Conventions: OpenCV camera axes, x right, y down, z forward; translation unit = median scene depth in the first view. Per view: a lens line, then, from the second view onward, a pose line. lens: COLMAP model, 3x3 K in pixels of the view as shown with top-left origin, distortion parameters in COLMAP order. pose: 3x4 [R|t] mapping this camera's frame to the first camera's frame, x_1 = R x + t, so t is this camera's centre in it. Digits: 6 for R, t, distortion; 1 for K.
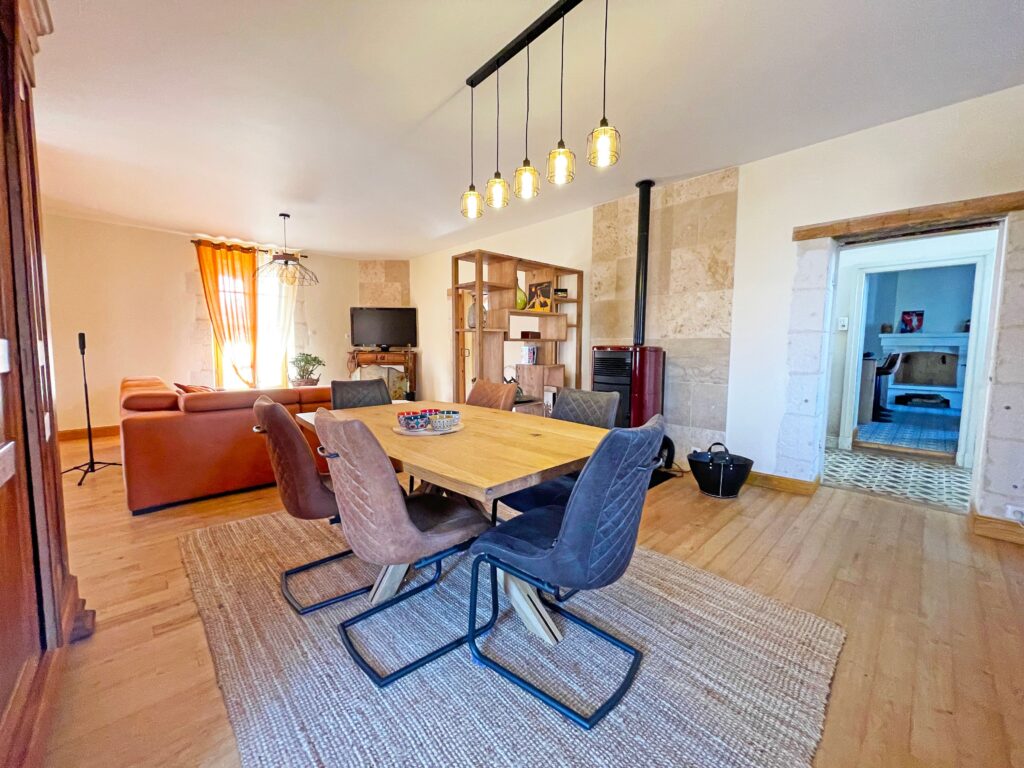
lens RADIAL K [[413.0, 0, 507.0], [0, 413.0, 381.9], [0, 0, 1]] dist [-0.000803, 0.000690]
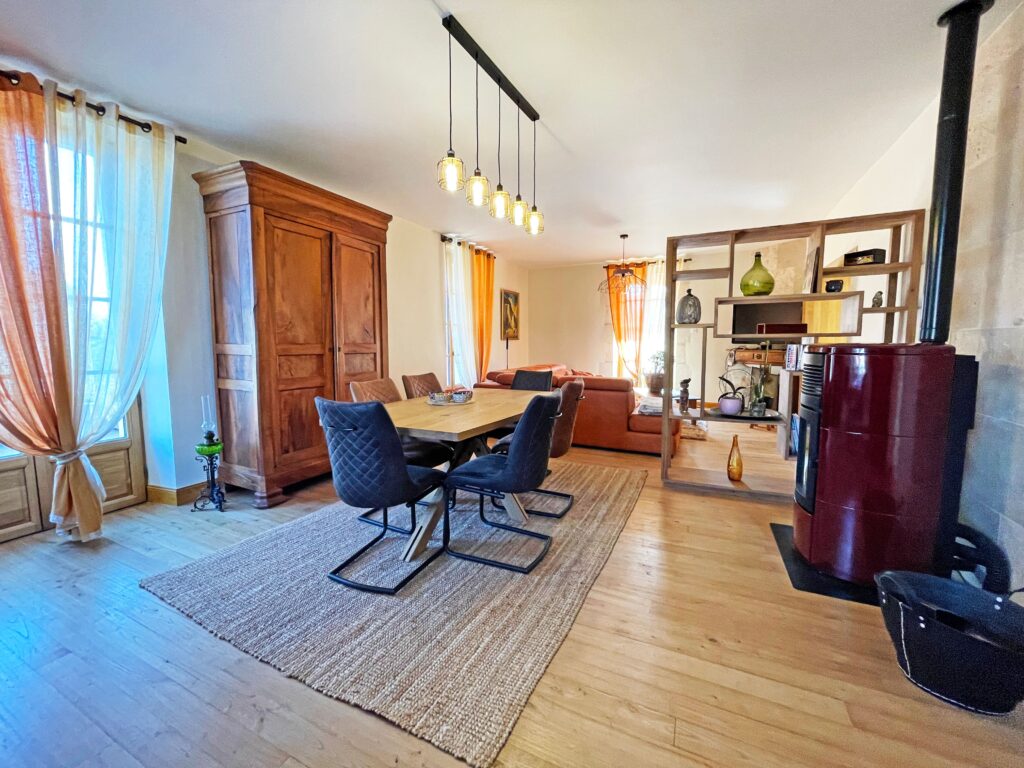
lens RADIAL K [[413.0, 0, 506.3], [0, 413.0, 379.6], [0, 0, 1]] dist [-0.000803, 0.000690]
pose [[0.351925, 0.079800, -0.932620, 0.352827], [-0.076371, 0.995485, 0.056360, -0.018315], [0.932907, 0.051390, 0.356431, 0.189374]]
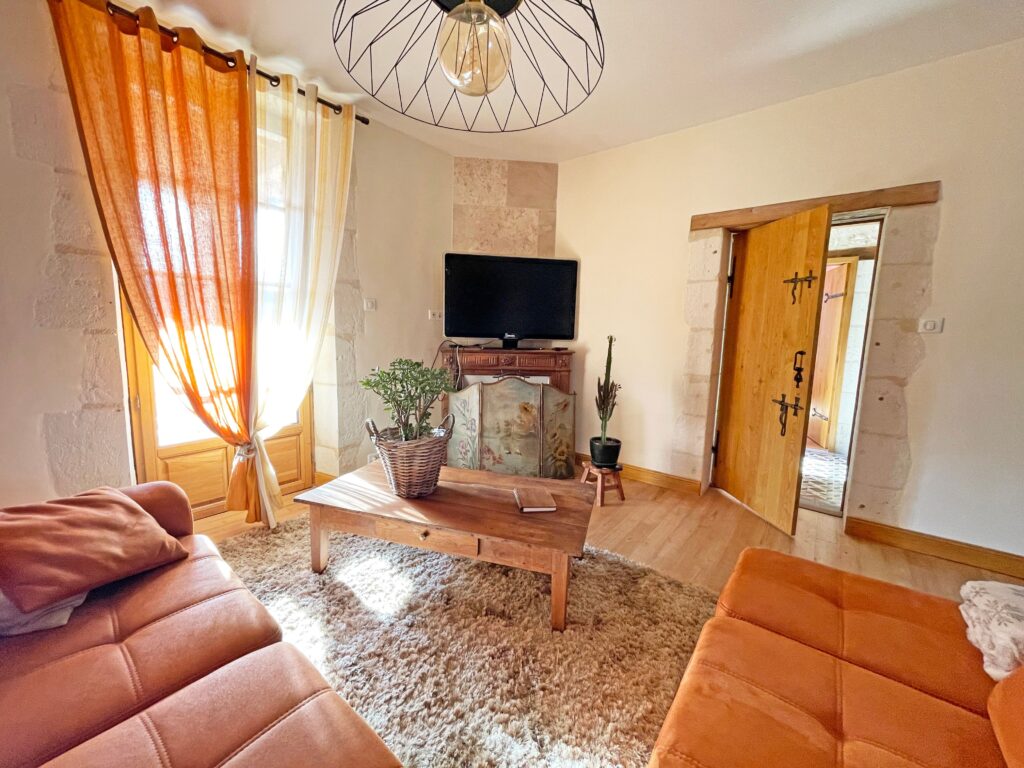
lens RADIAL K [[413.0, 0, 506.8], [0, 413.0, 382.0], [0, 0, 1]] dist [-0.000803, 0.000690]
pose [[0.991381, 0.005113, 0.130907, -0.384740], [-0.010481, 0.999131, 0.040347, -0.055524], [-0.130587, -0.041371, 0.990573, 0.539838]]
